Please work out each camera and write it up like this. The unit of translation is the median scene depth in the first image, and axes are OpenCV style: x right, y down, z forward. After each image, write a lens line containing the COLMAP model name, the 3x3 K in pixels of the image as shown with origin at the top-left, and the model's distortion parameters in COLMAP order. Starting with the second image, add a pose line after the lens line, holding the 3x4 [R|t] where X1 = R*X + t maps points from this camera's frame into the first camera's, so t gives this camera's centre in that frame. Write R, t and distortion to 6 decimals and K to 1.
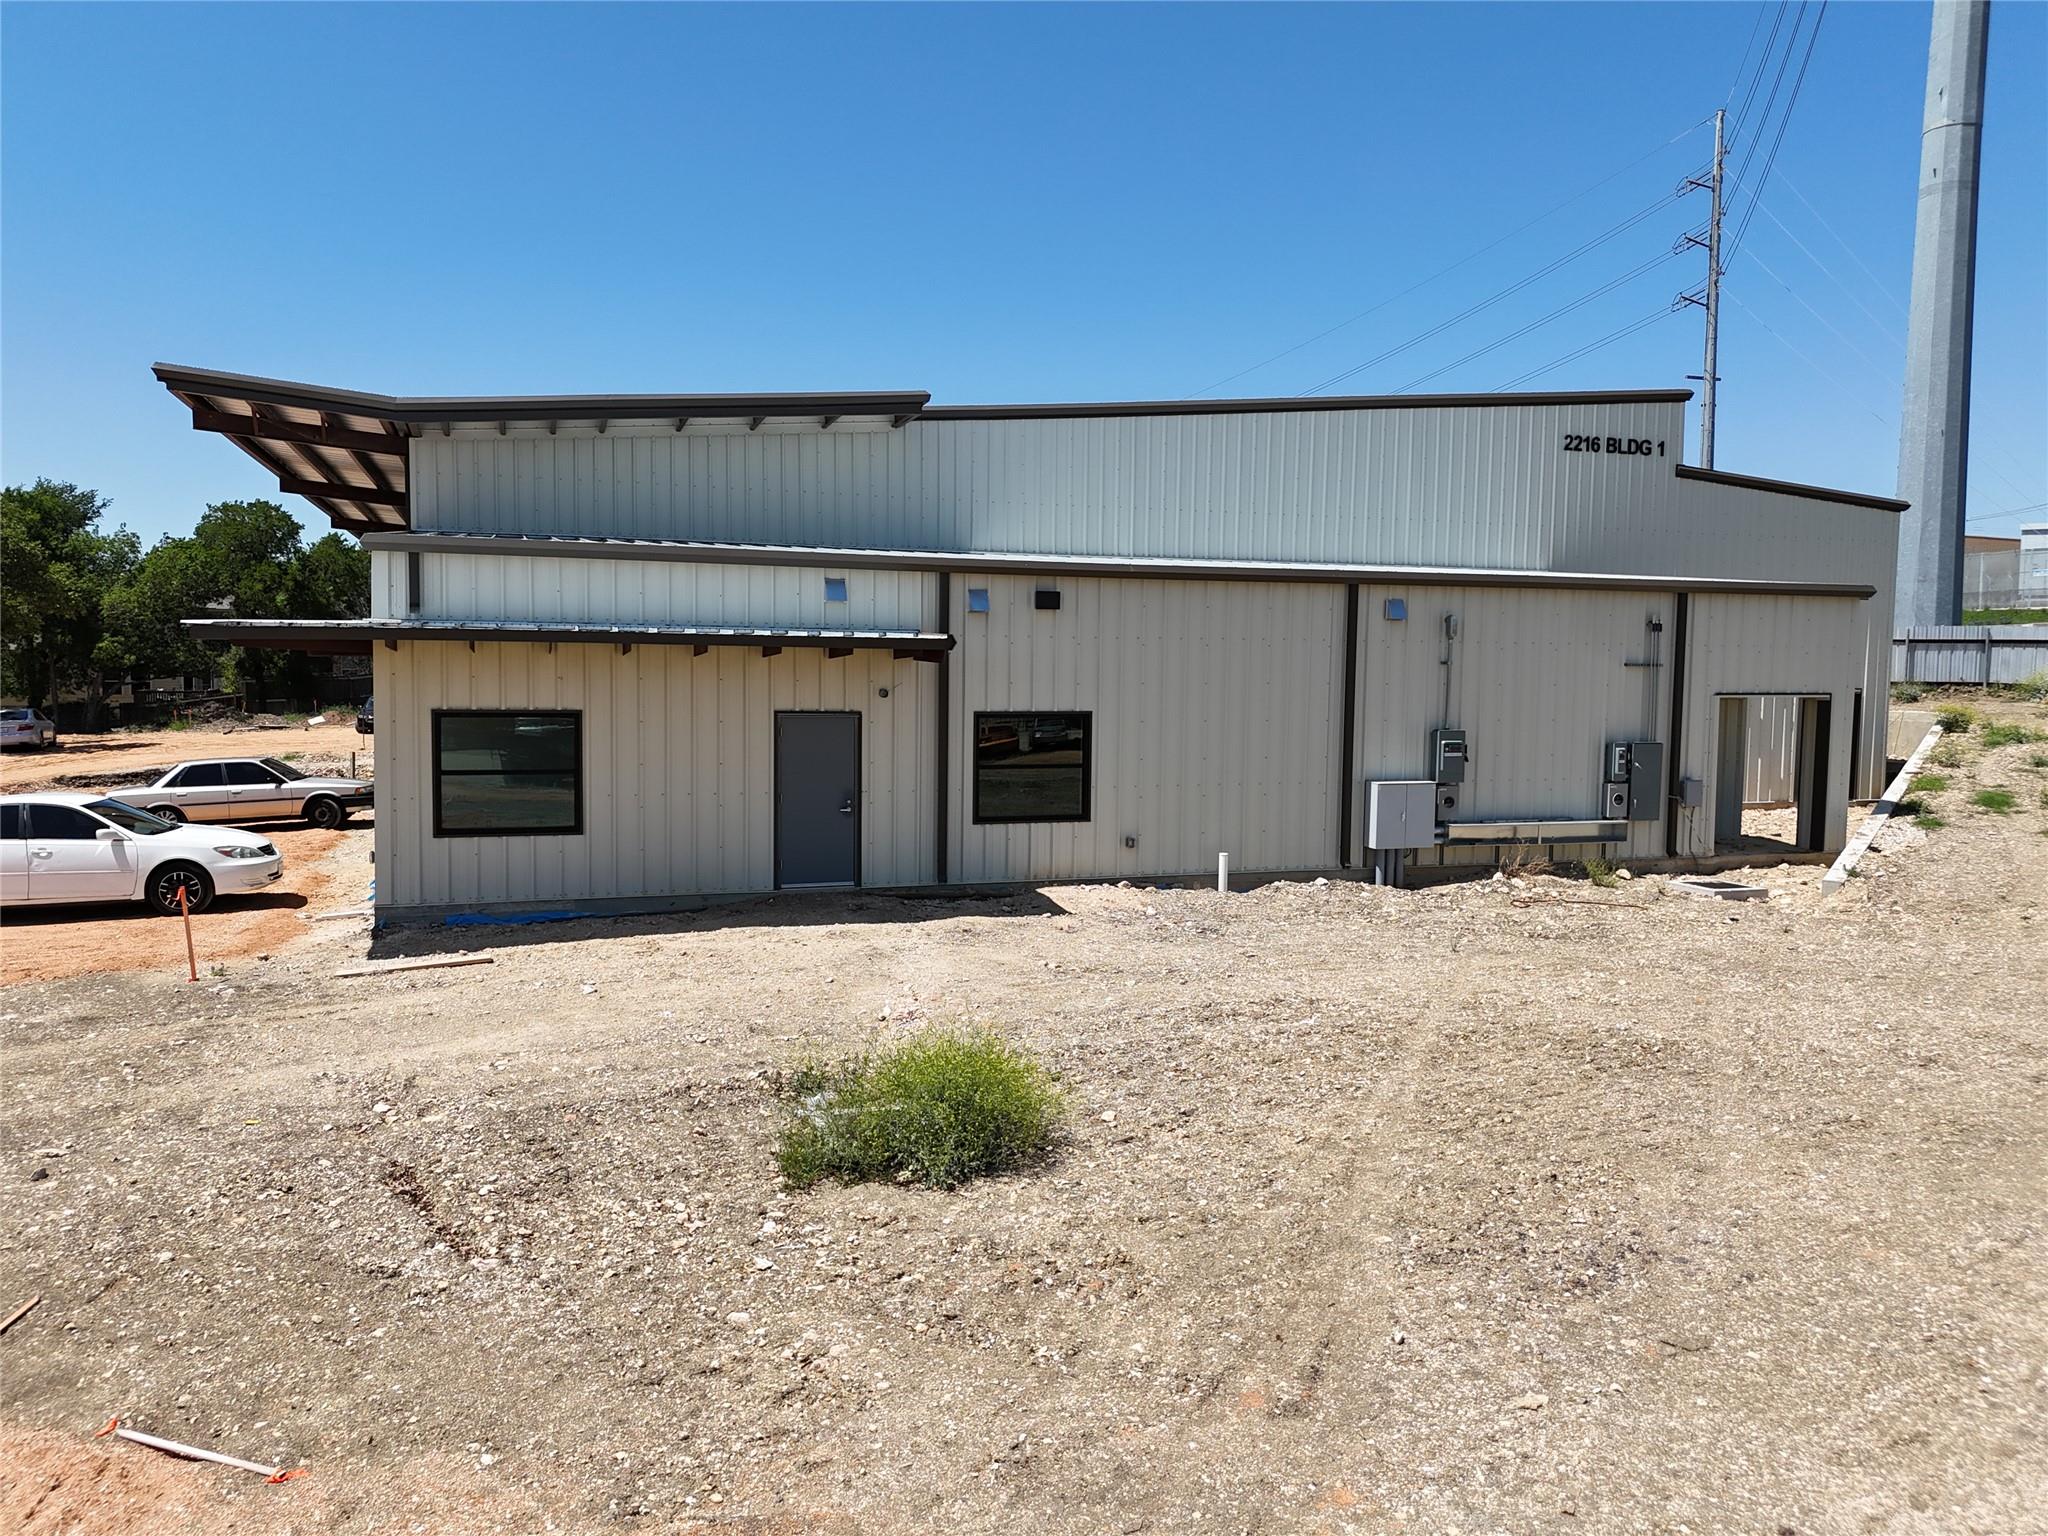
lens RADIAL K [[1508.4, 0, 1028.5], [0, 1508.4, 758.8], [0, 0, 1]] dist [0.062879, -0.052245]
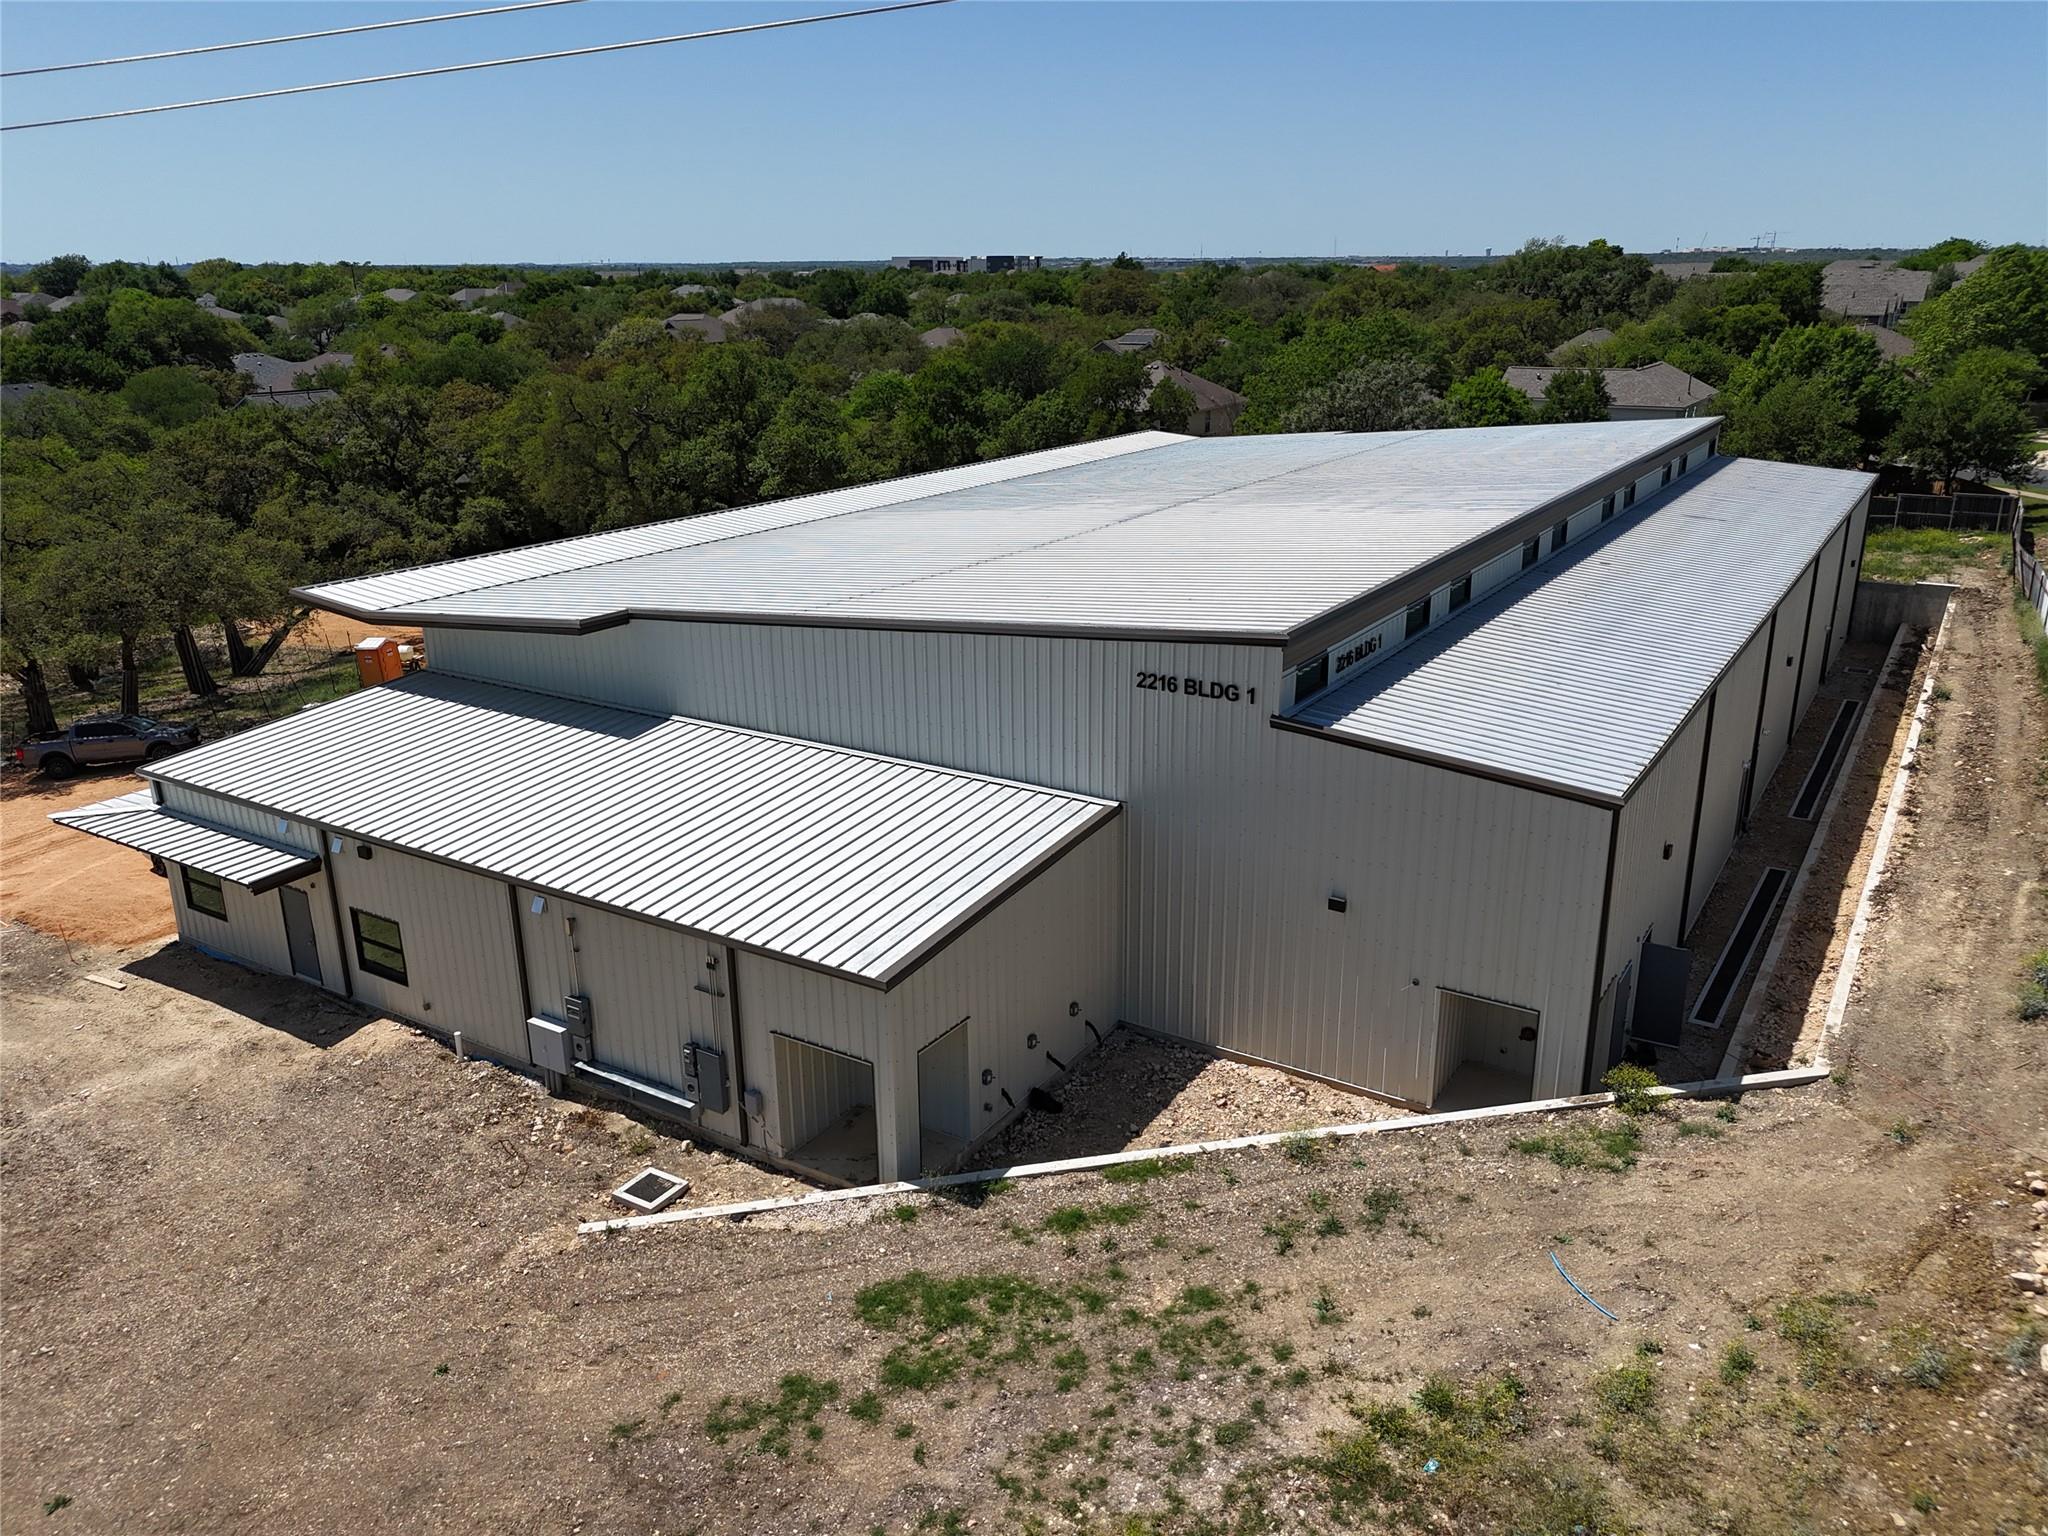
lens RADIAL K [[1508.4, 0, 1028.5], [0, 1508.4, 758.8], [0, 0, 1]] dist [0.062879, -0.052245]
pose [[0.630919, 0.221870, -0.743448, 1.510654], [-0.031735, 0.964816, 0.261003, -0.596785], [0.775199, -0.141078, 0.615762, 0.530269]]
